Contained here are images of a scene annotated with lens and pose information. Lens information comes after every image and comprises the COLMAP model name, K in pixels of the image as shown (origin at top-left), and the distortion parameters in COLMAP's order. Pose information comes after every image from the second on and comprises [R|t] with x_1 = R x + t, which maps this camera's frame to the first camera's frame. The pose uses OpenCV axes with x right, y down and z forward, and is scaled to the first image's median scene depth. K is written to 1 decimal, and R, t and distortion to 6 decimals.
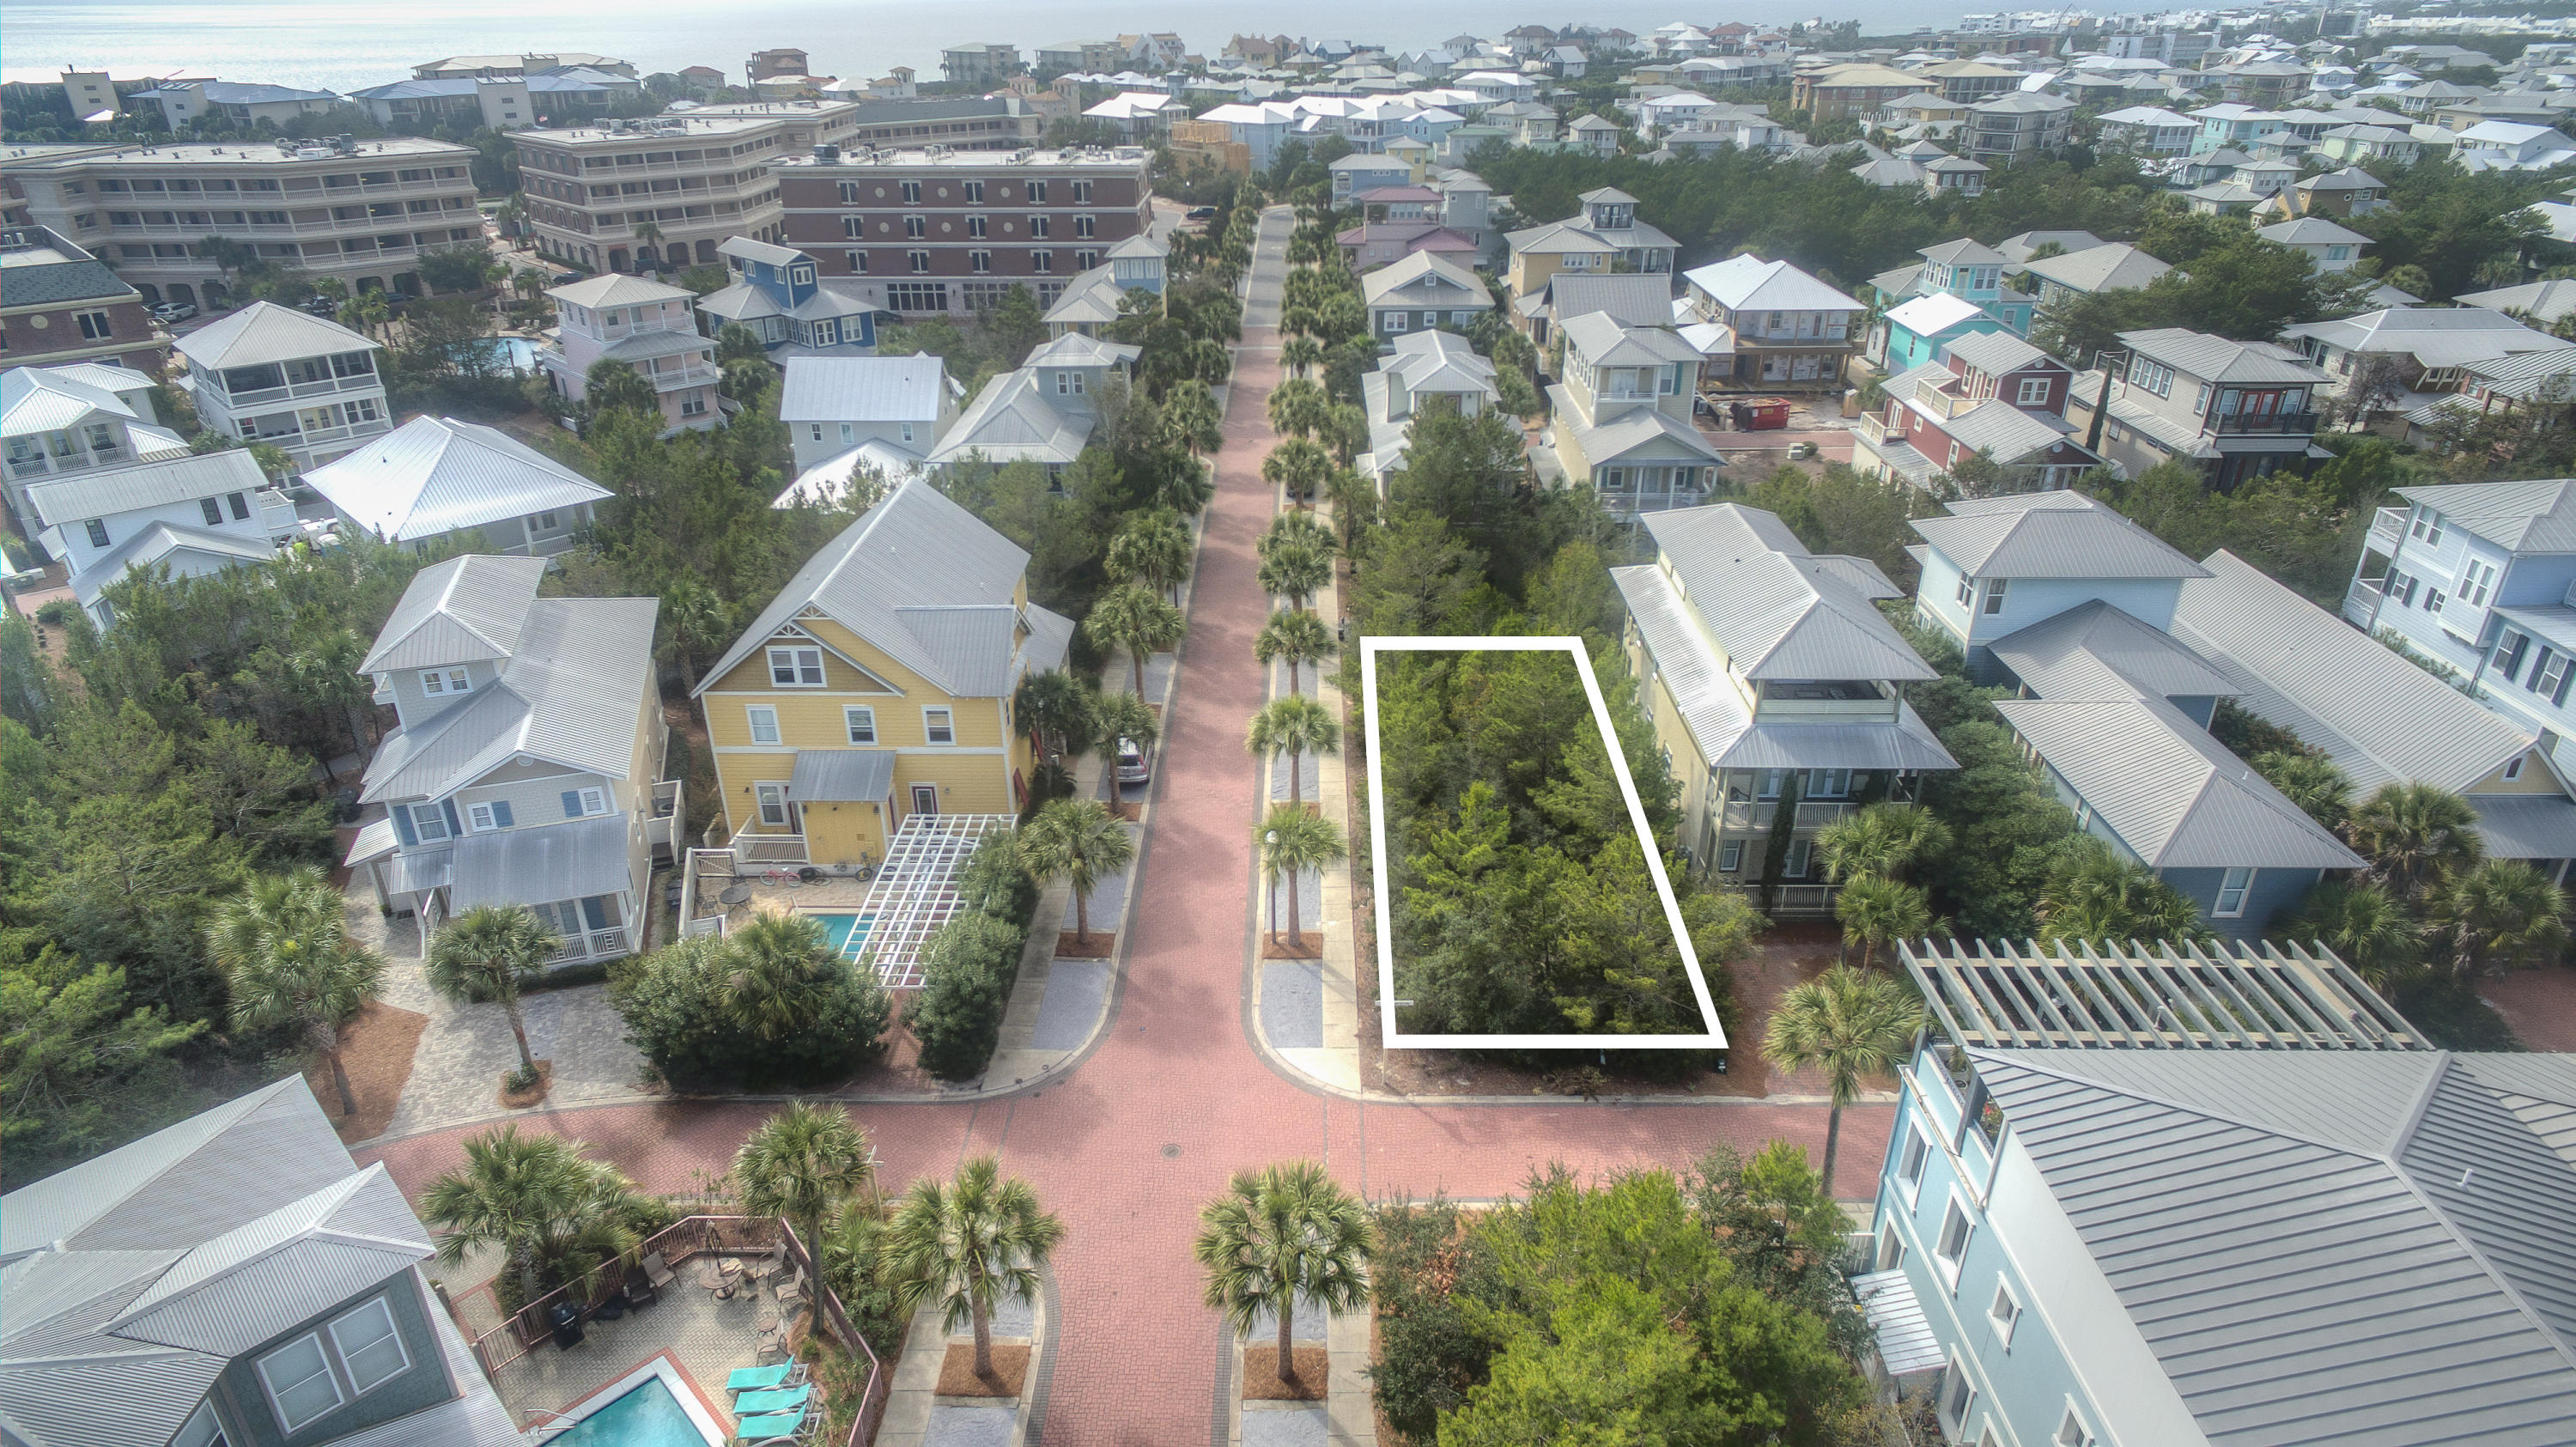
lens RADIAL K [[1470.9, 0, 1288.0], [0, 1470.9, 723.5], [0, 0, 1]] dist [0.001986, 0.001641]
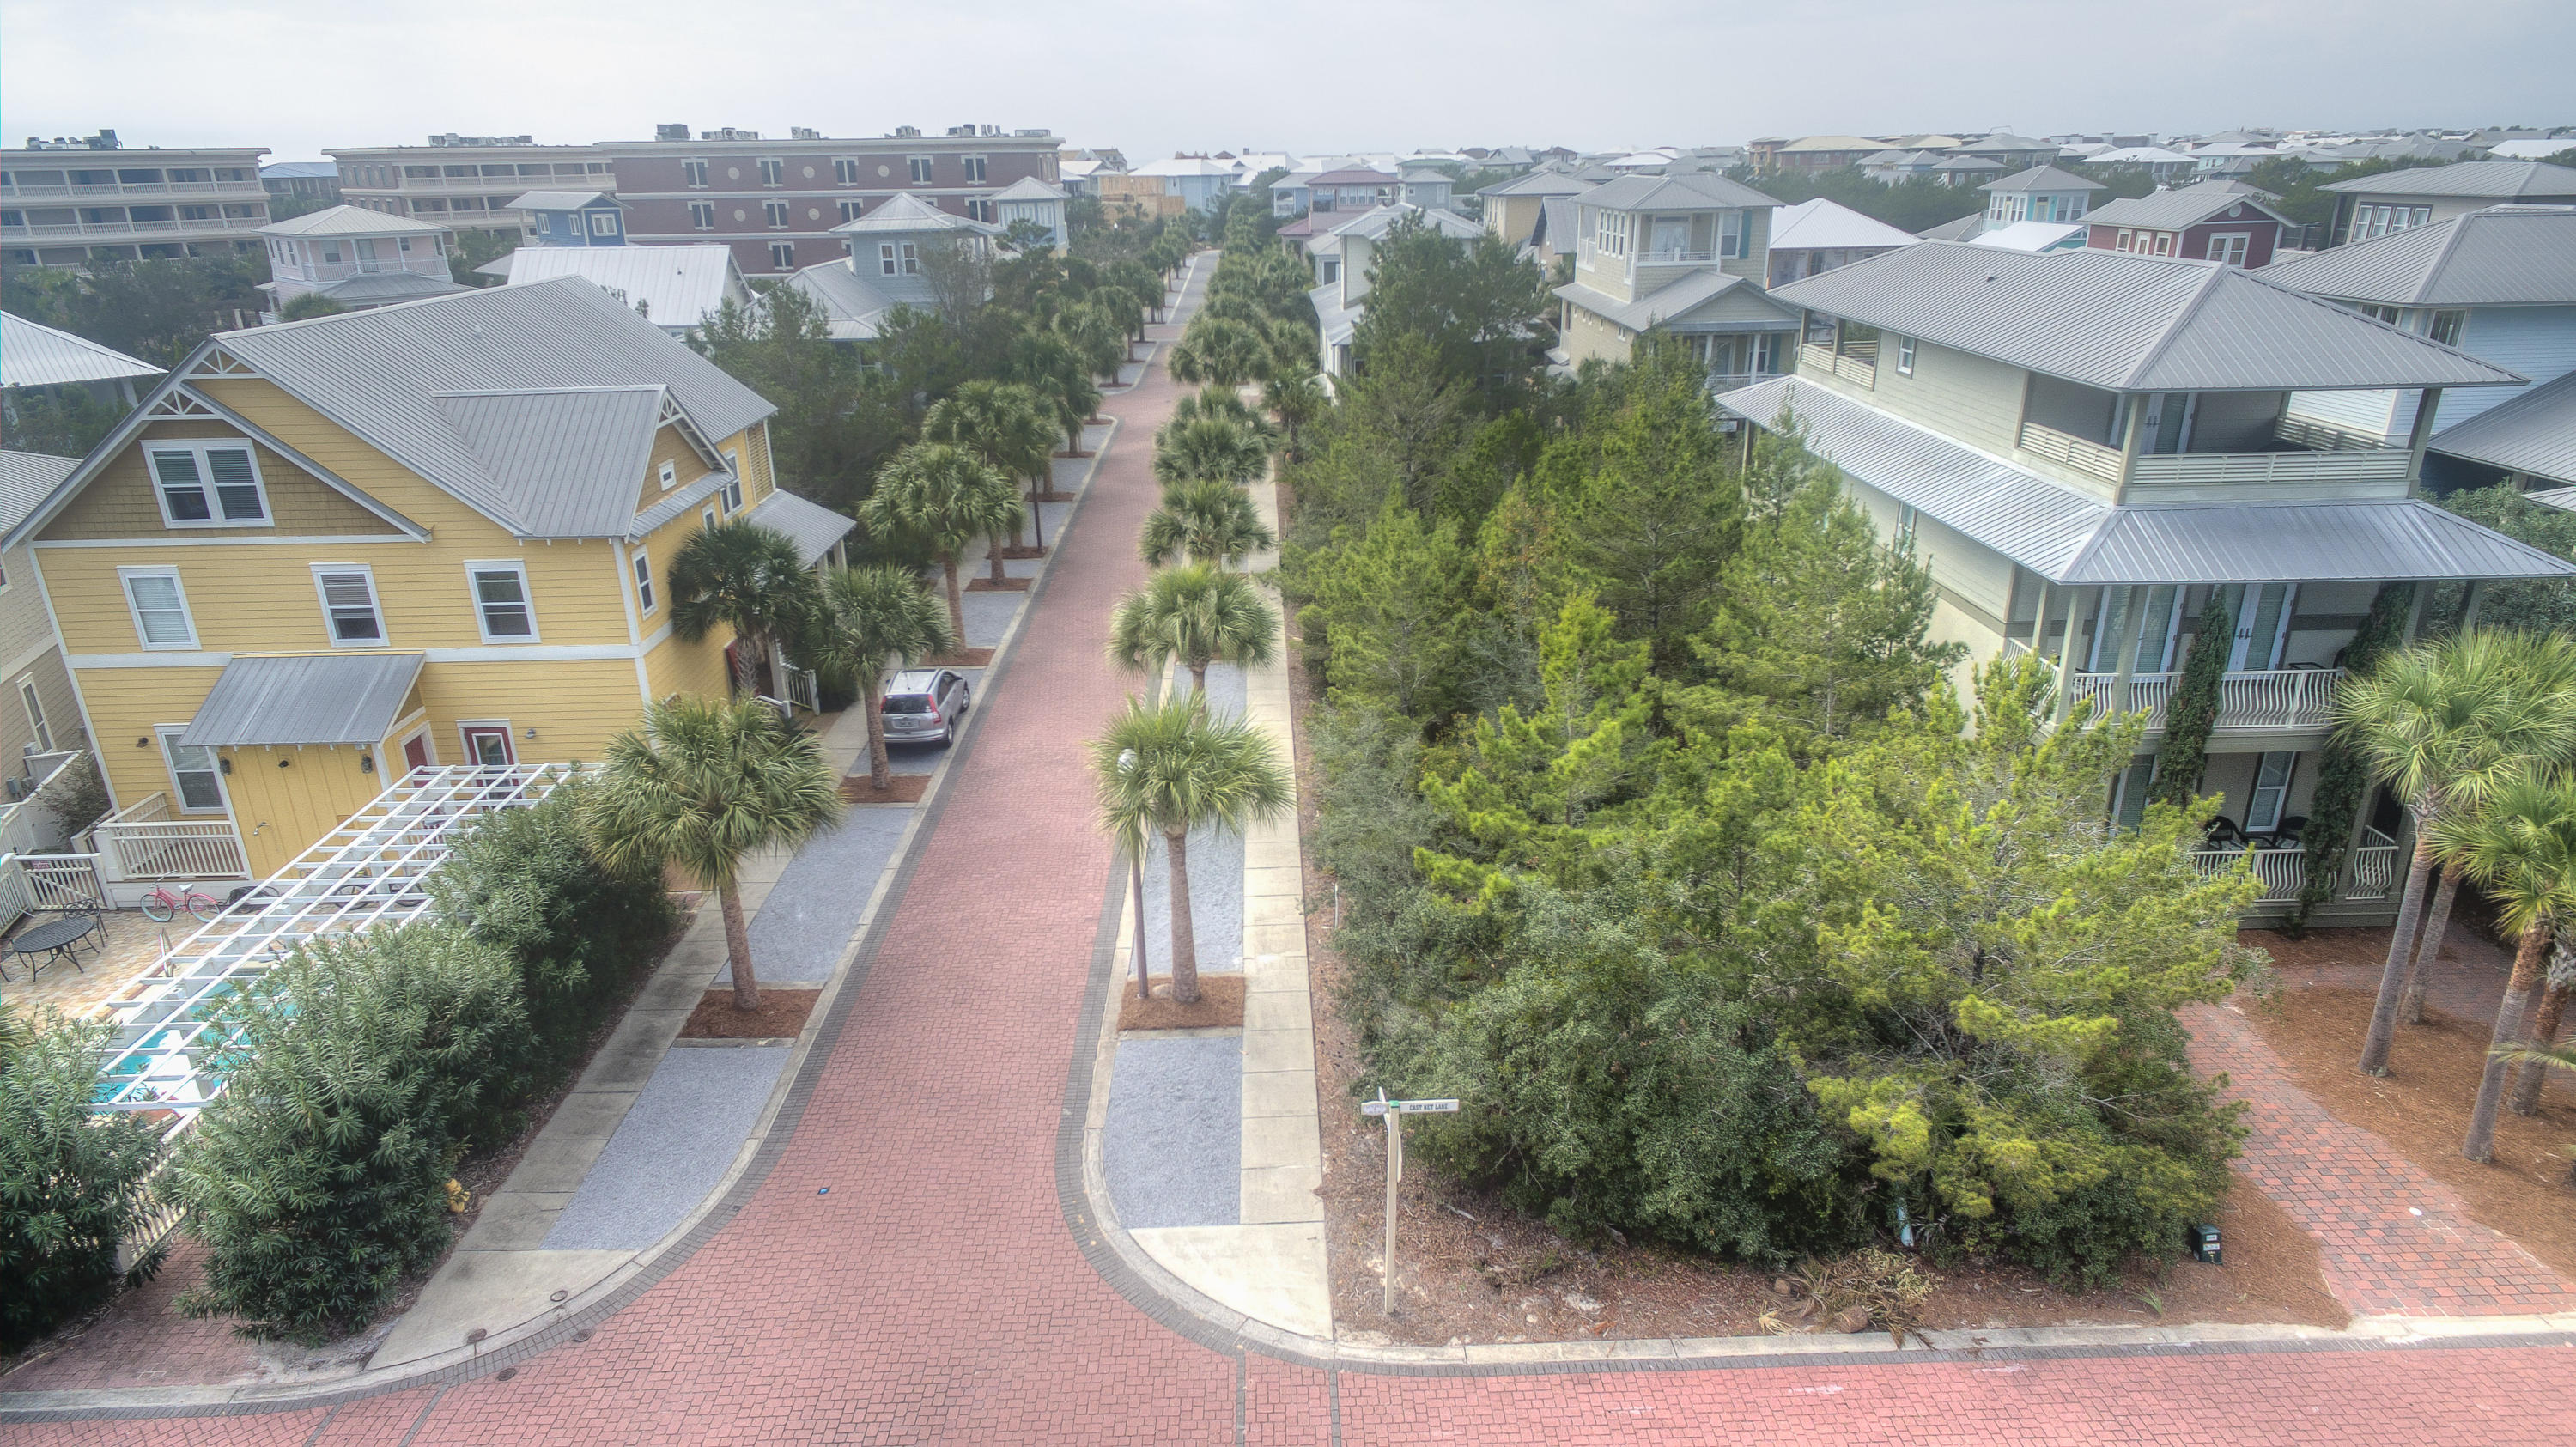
lens RADIAL K [[1470.9, 0, 1288.0], [0, 1470.9, 723.5], [0, 0, 1]] dist [0.001986, 0.001641]
pose [[0.999371, -0.021387, 0.028301, 0.025687], [0.023880, 0.995574, -0.090893, 0.102884], [-0.026232, 0.091512, 0.995458, 0.502194]]
